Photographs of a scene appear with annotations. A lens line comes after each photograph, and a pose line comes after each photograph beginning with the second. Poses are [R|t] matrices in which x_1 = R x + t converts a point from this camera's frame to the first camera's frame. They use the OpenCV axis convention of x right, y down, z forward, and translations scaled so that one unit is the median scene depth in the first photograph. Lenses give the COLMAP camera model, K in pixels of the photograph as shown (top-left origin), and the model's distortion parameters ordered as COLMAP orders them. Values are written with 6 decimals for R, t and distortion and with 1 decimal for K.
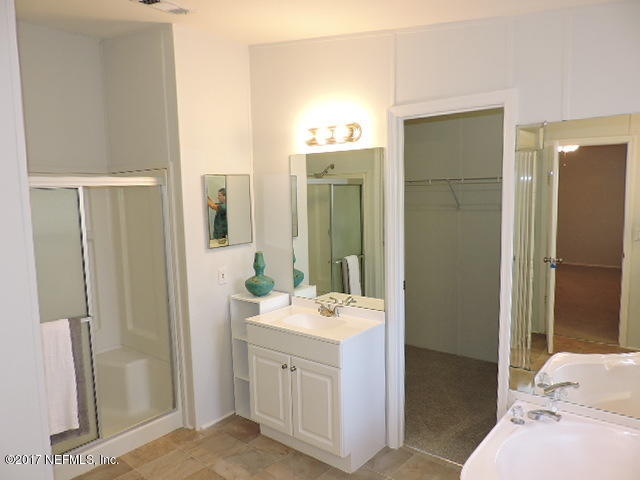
lens RADIAL K [[457.0, 0, 322.5], [0, 457.0, 243.2], [0, 0, 1]] dist [-0.017797, -0.000731]
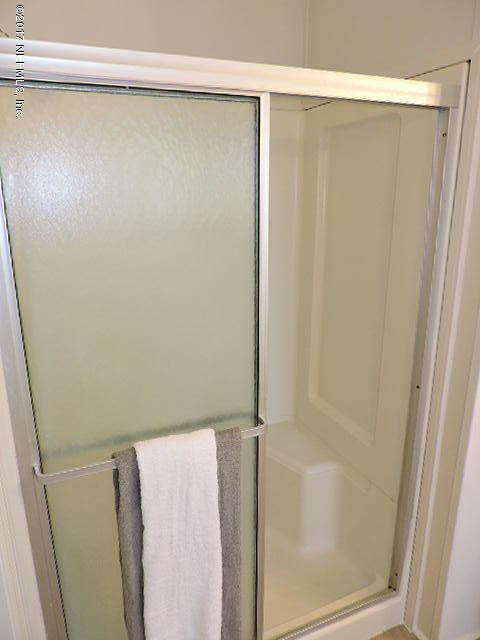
lens RADIAL K [[457.0, 0, 240.0], [0, 457.0, 320.0], [0, 0, 1]] dist [-0.017797, -0.000731]
pose [[0.883502, 0.142058, -0.446367, -0.336224], [-0.067630, 0.981606, 0.178538, -0.006811], [0.463519, -0.127551, 0.876858, 0.601023]]
